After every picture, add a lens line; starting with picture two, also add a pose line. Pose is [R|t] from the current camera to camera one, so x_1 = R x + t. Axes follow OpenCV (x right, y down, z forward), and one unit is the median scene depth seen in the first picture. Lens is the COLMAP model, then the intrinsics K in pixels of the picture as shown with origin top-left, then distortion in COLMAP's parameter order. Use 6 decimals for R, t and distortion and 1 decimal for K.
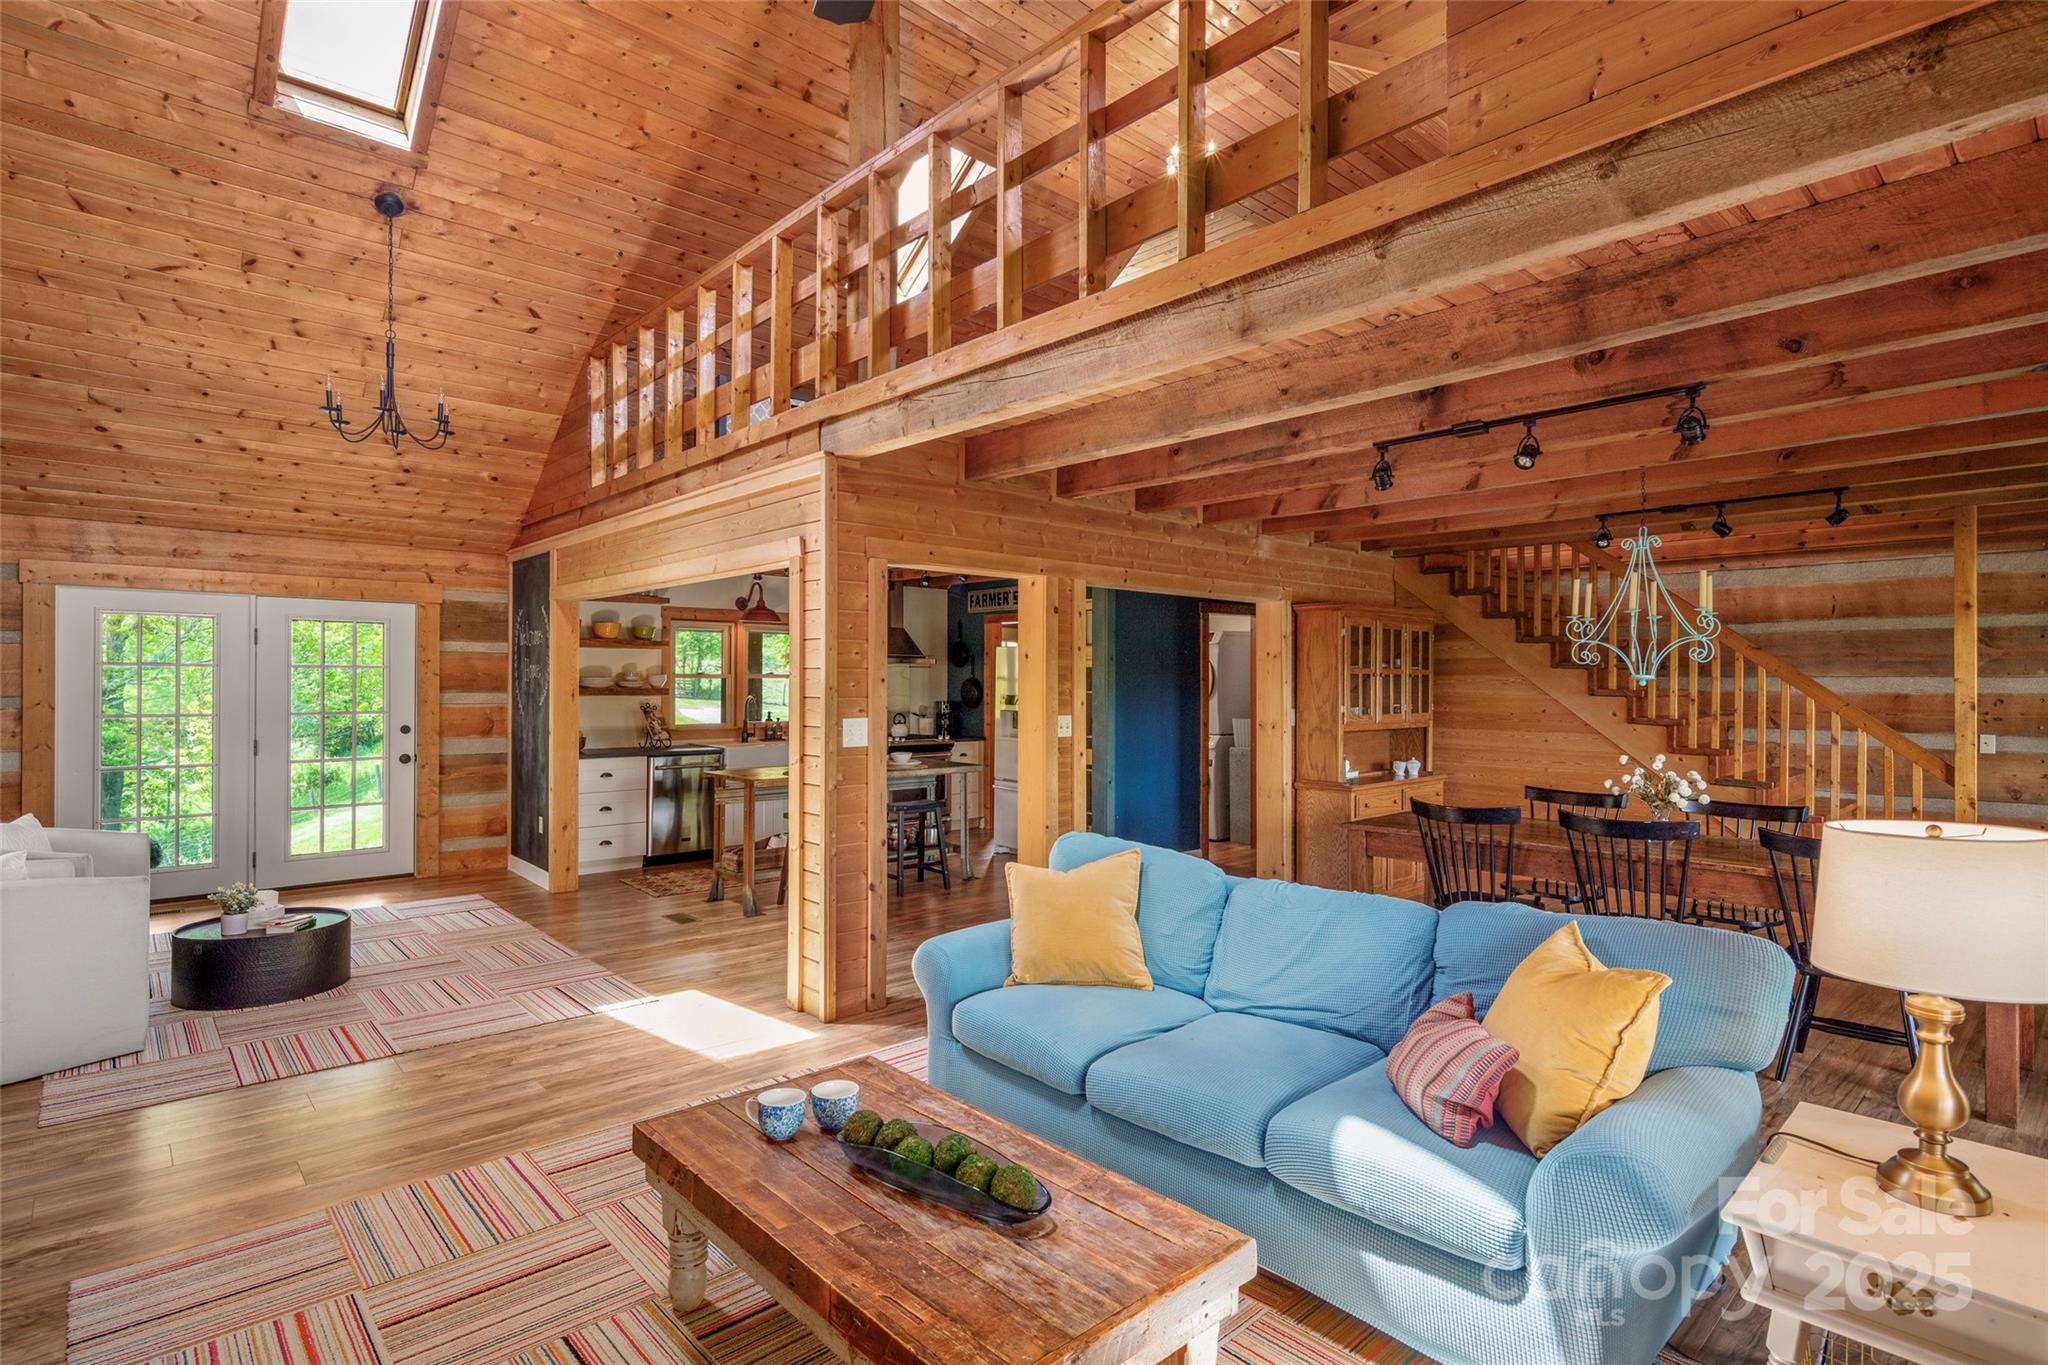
lens RADIAL K [[1004.3, 0, 1030.1], [0, 1004.3, 689.1], [0, 0, 1]] dist [0.001199, -0.003536]
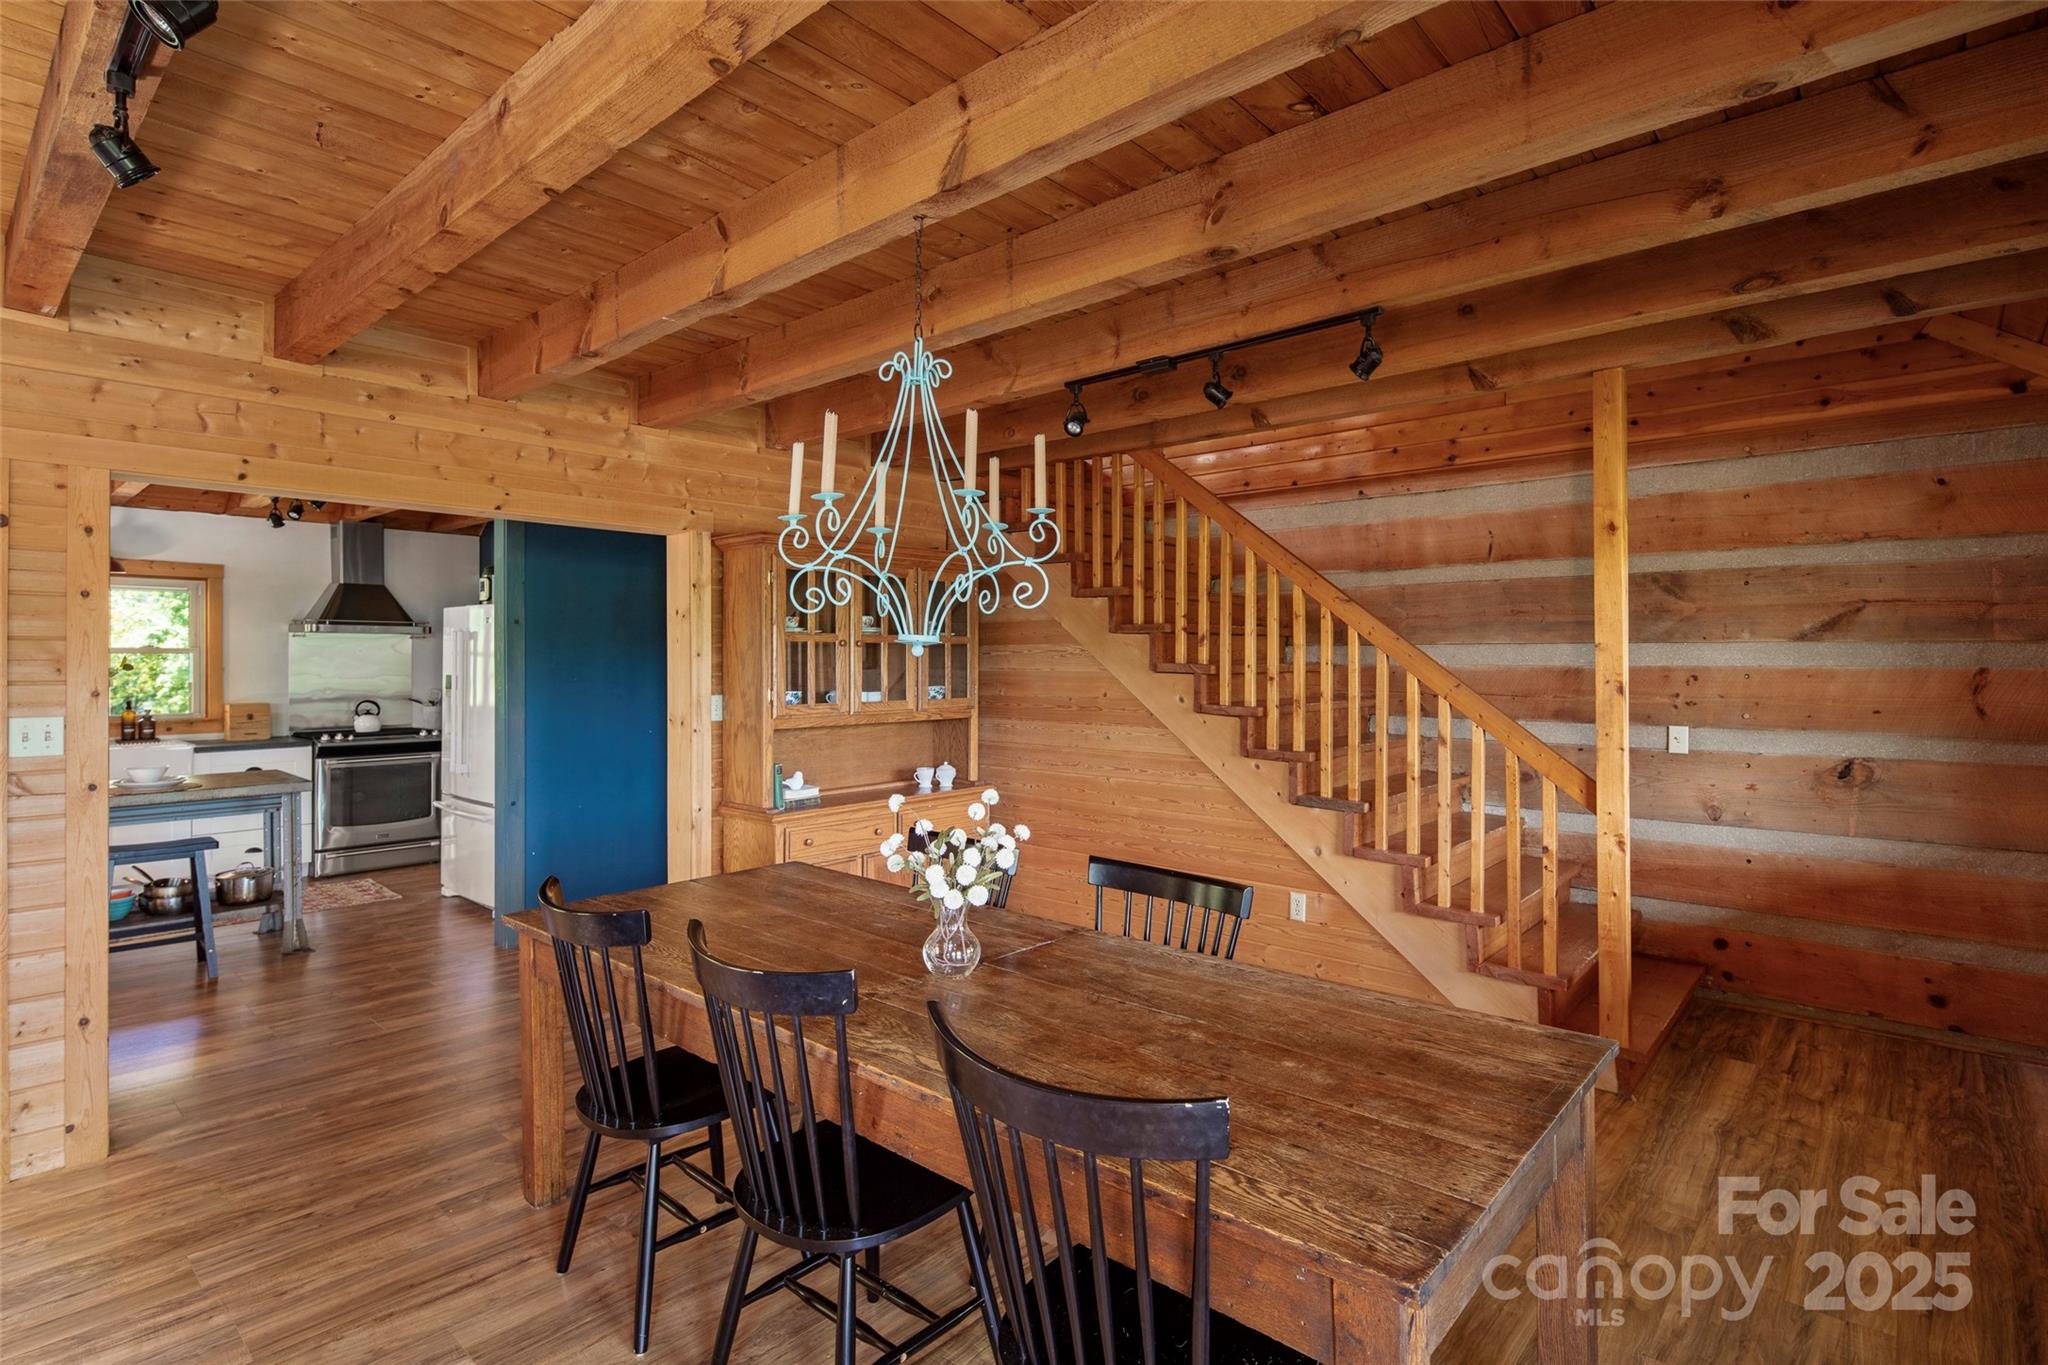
lens RADIAL K [[1004.3, 0, 1015.3], [0, 1004.3, 668.2], [0, 0, 1]] dist [0.001199, -0.003536]
pose [[0.995461, -0.005149, 0.095029, 0.401671], [0.004812, 0.999981, 0.003783, 0.000333], [-0.095046, -0.003309, 0.995467, 0.326571]]
